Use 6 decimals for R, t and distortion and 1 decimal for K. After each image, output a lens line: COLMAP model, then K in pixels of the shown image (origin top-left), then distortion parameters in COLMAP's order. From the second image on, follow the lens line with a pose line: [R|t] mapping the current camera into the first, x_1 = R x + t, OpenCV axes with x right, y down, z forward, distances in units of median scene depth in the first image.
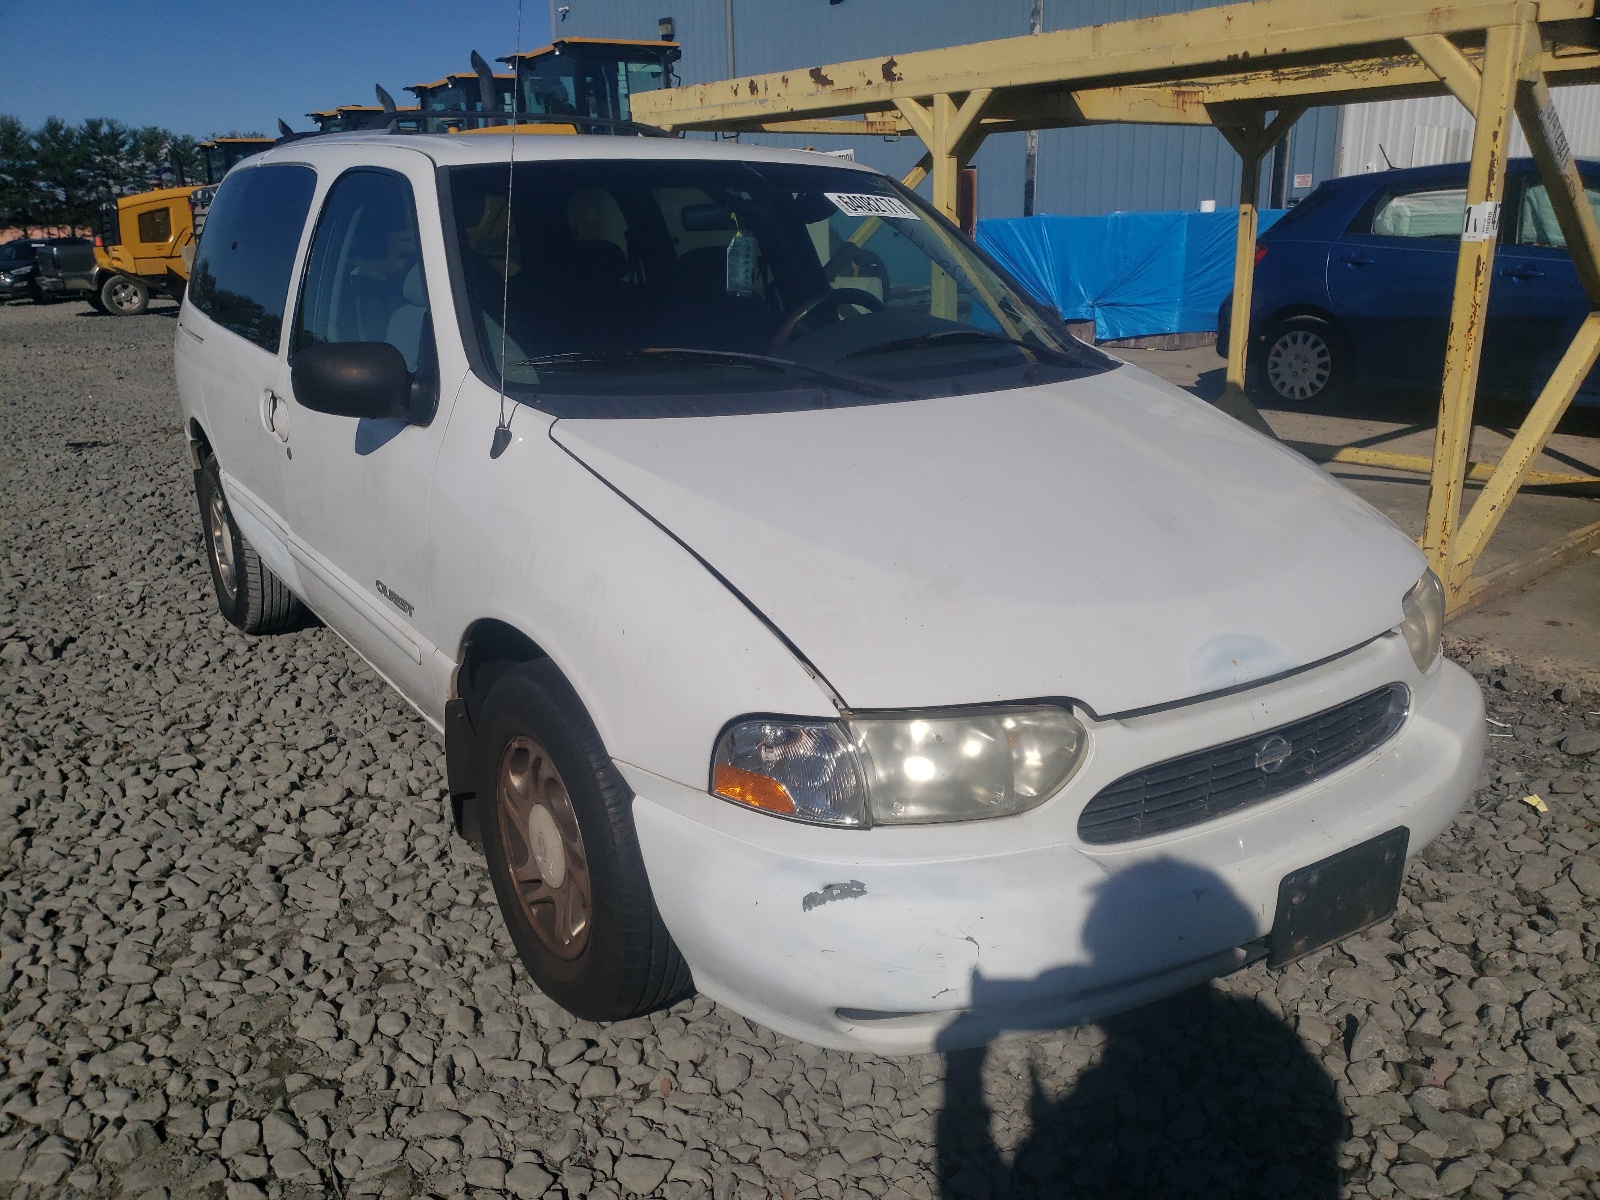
lens RADIAL K [[1256.6, 0, 807.0], [0, 1256.6, 601.4], [0, 0, 1]] dist [0.032995, -0.034549]
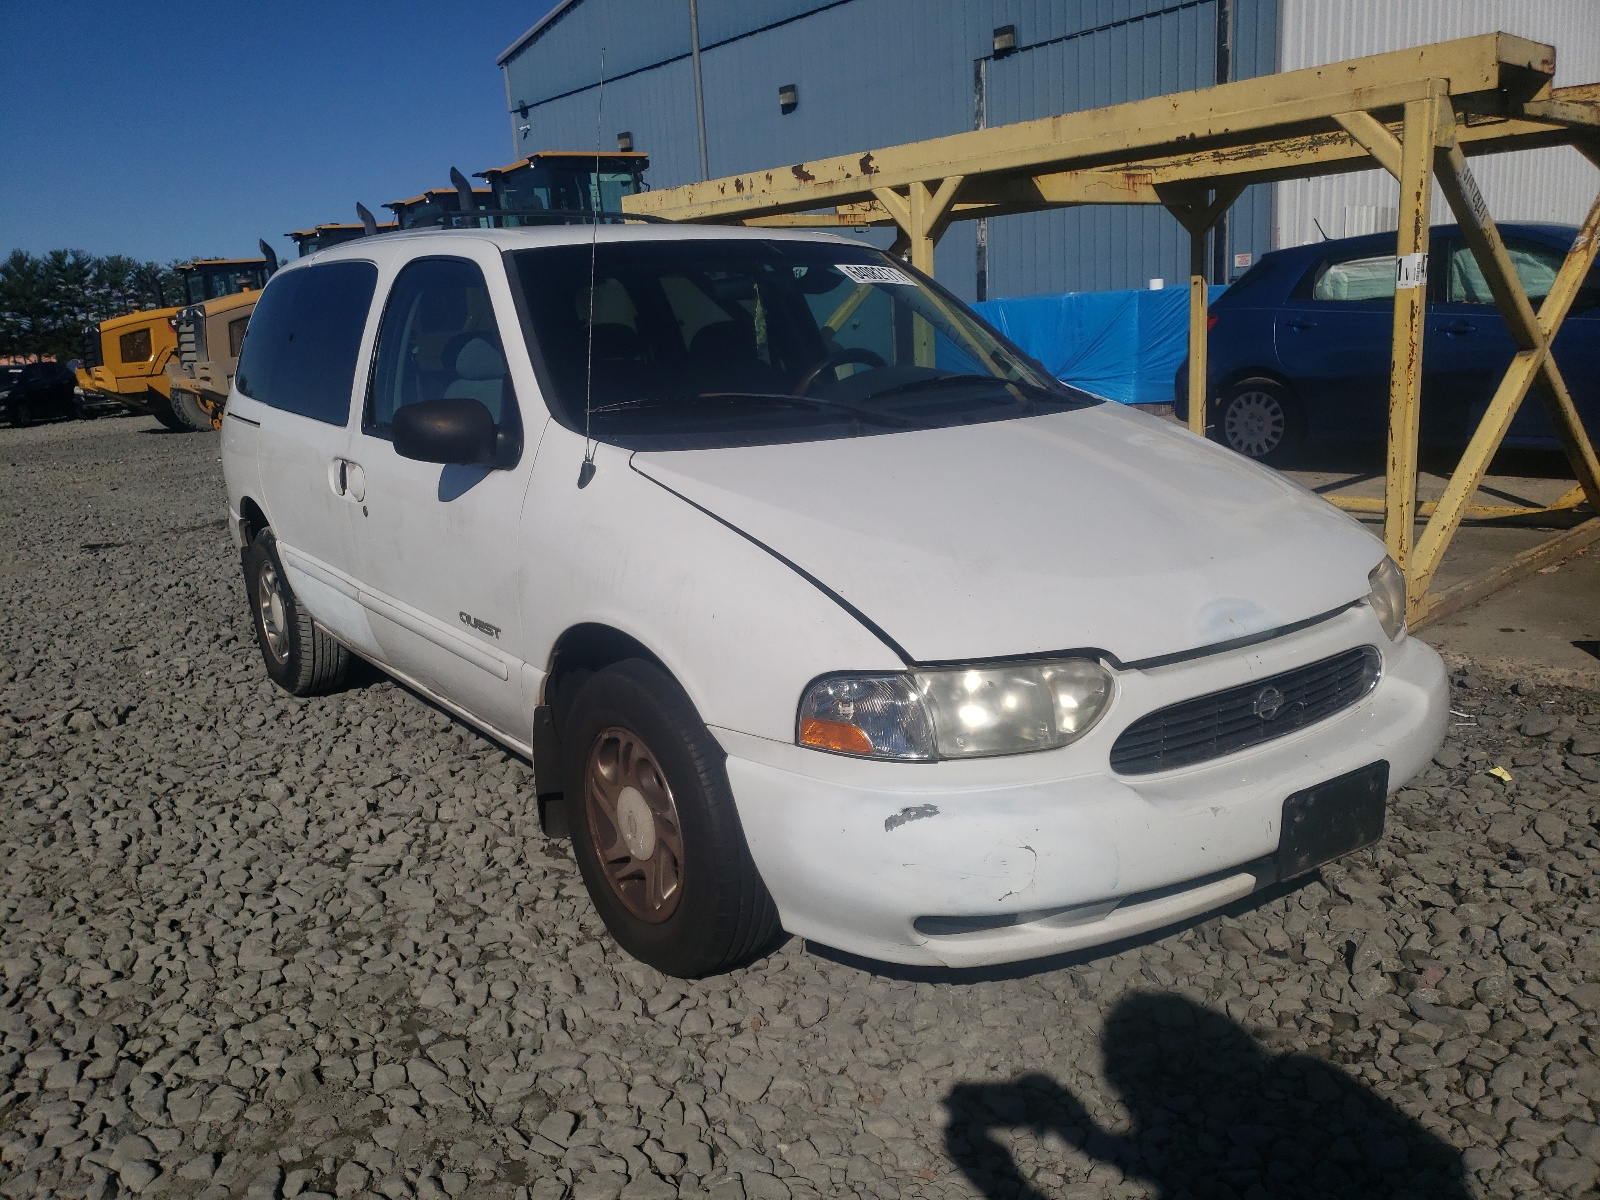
lens RADIAL K [[1256.6, 0, 786.1], [0, 1256.6, 602.8], [0, 0, 1]] dist [0.032995, -0.034549]
pose [[0.999092, -0.040940, 0.011808, -0.055253], [0.041695, 0.996456, -0.073060, 0.060794], [-0.008775, 0.073486, 0.997258, -0.107973]]
